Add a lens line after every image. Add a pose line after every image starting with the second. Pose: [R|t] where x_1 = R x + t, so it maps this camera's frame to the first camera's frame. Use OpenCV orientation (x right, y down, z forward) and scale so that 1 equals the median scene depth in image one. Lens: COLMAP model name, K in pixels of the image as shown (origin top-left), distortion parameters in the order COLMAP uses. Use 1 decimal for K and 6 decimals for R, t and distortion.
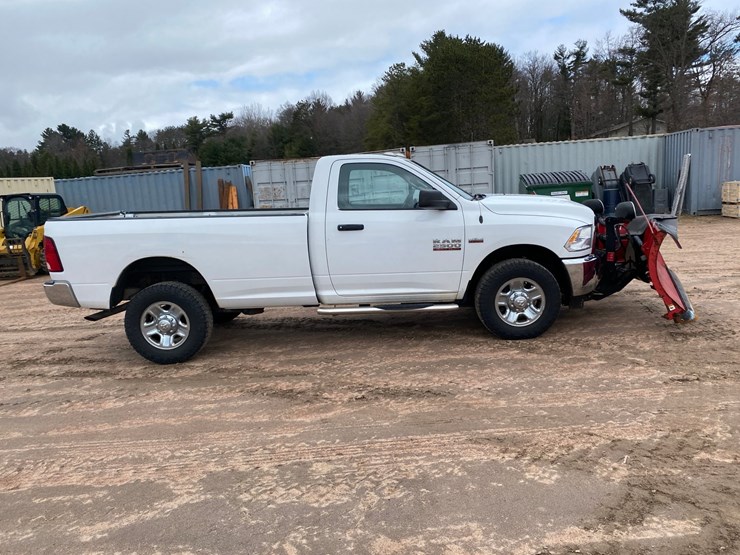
lens RADIAL K [[557.0, 0, 379.7], [0, 557.0, 278.1], [0, 0, 1]] dist [0.037587, -0.032407]
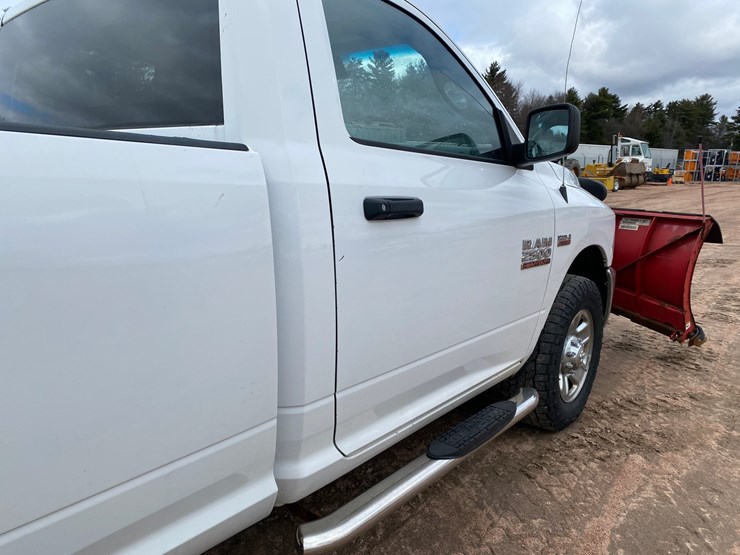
lens RADIAL K [[559.7, 0, 365.7], [0, 559.7, 285.2], [0, 0, 1]] dist [0.031042, -0.025680]
pose [[0.632978, -0.093946, 0.768448, -0.272950], [0.079617, 0.995246, 0.056091, -0.067371], [-0.770065, 0.025677, 0.637449, 0.812285]]
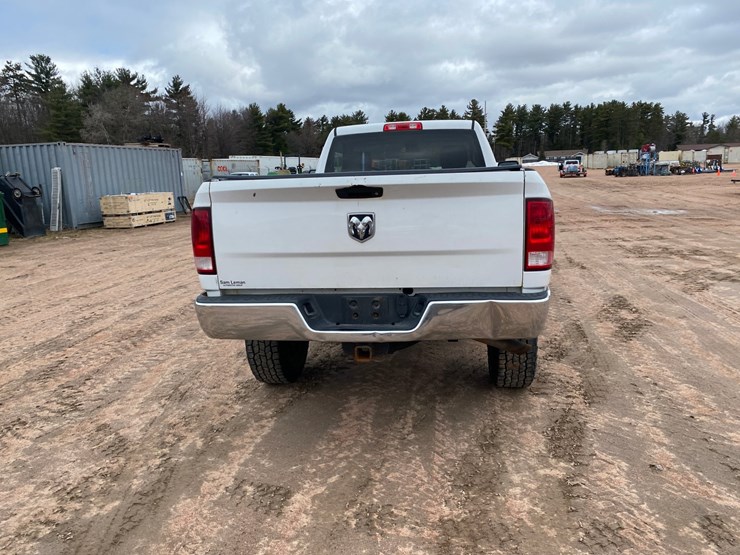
lens RADIAL K [[559.7, 0, 373.7], [0, 559.7, 275.8], [0, 0, 1]] dist [0.031042, -0.025680]
pose [[0.140908, -0.123458, 0.982295, -1.099808], [0.190526, 0.977029, 0.095466, -0.083470], [-0.971517, 0.173701, 0.161193, 1.065580]]
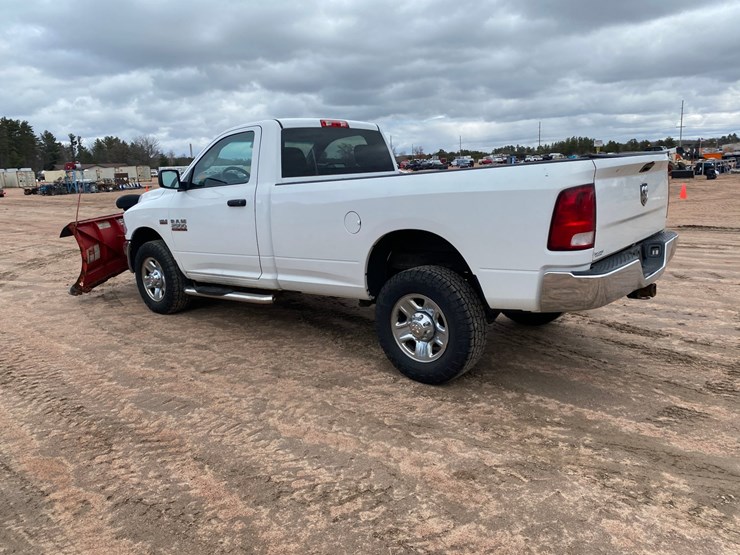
lens RADIAL K [[559.7, 0, 373.0], [0, 559.7, 276.1], [0, 0, 1]] dist [0.031042, -0.025680]
pose [[-0.756336, -0.028246, 0.653573, -0.795465], [0.201707, 0.940322, 0.274061, -0.235403], [-0.622310, 0.339112, -0.705502, 1.847532]]
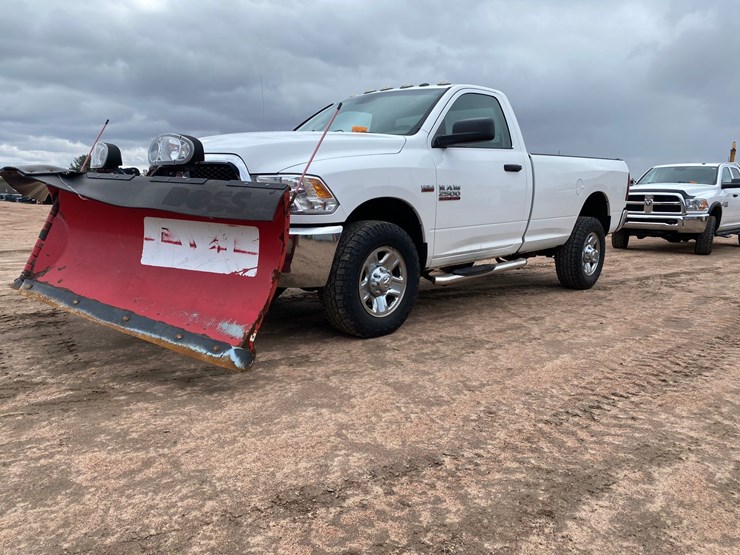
lens RADIAL K [[559.7, 0, 362.3], [0, 559.7, 274.0], [0, 0, 1]] dist [0.031042, -0.025680]
pose [[-0.699047, 0.146860, -0.699833, 0.747613], [-0.097224, 0.950075, 0.296489, -0.225355], [0.708436, 0.275300, -0.649868, 1.765308]]
